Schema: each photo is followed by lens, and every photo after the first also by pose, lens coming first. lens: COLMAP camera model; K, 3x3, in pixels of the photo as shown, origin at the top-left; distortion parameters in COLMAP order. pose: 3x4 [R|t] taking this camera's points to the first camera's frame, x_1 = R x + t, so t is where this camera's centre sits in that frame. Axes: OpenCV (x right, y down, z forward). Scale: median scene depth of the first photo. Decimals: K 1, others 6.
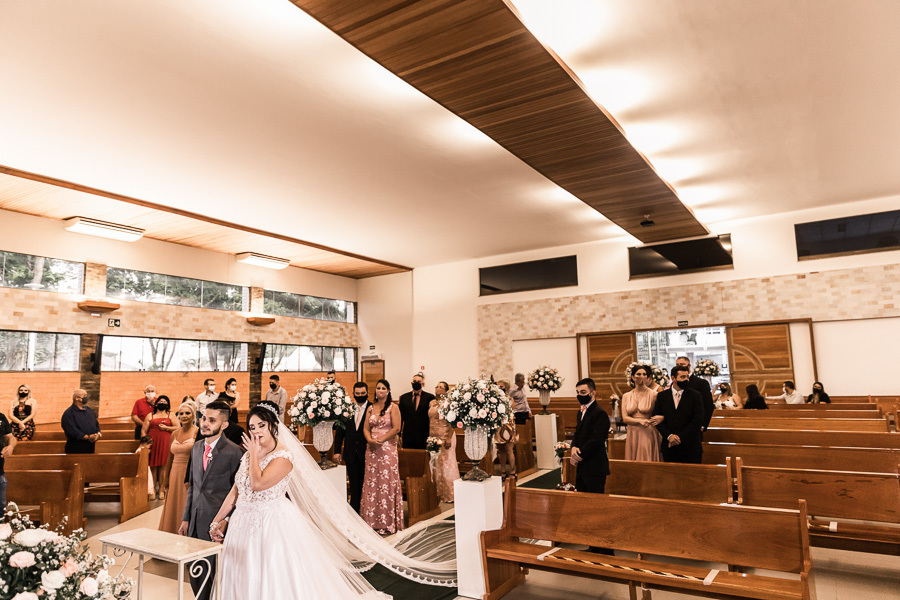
lens RADIAL K [[631.5, 0, 425.2], [0, 631.5, 300.3], [0, 0, 1]] dist [0.007547, -0.003049]
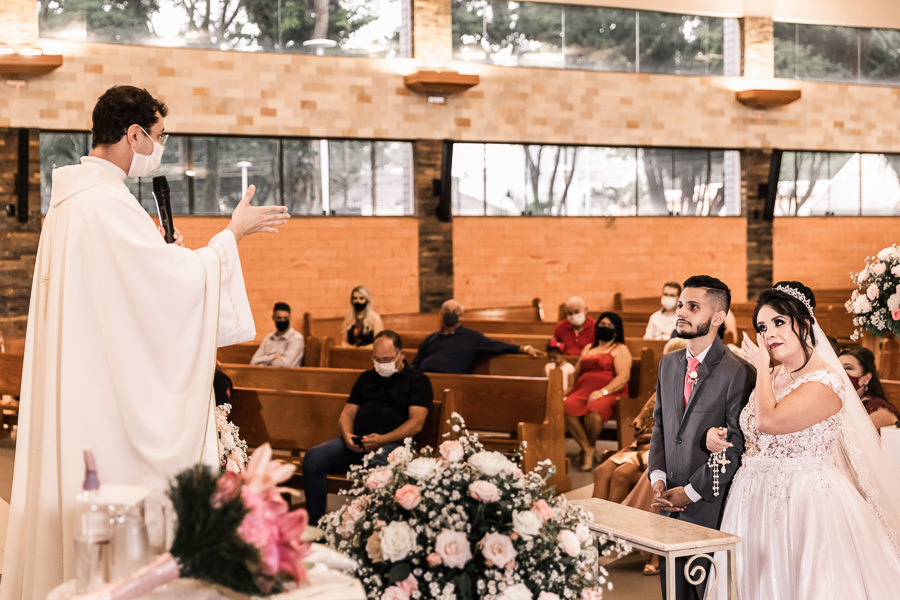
lens RADIAL K [[1511.0, 0, 450.0], [0, 1511.0, 300.0], [0, 0, 1]] dist [0.005634, -0.034020]
pose [[0.895890, 0.024674, -0.443590, 0.013499], [0.049768, 0.986599, 0.155391, -0.012857], [0.441479, -0.161290, 0.882656, -0.103261]]
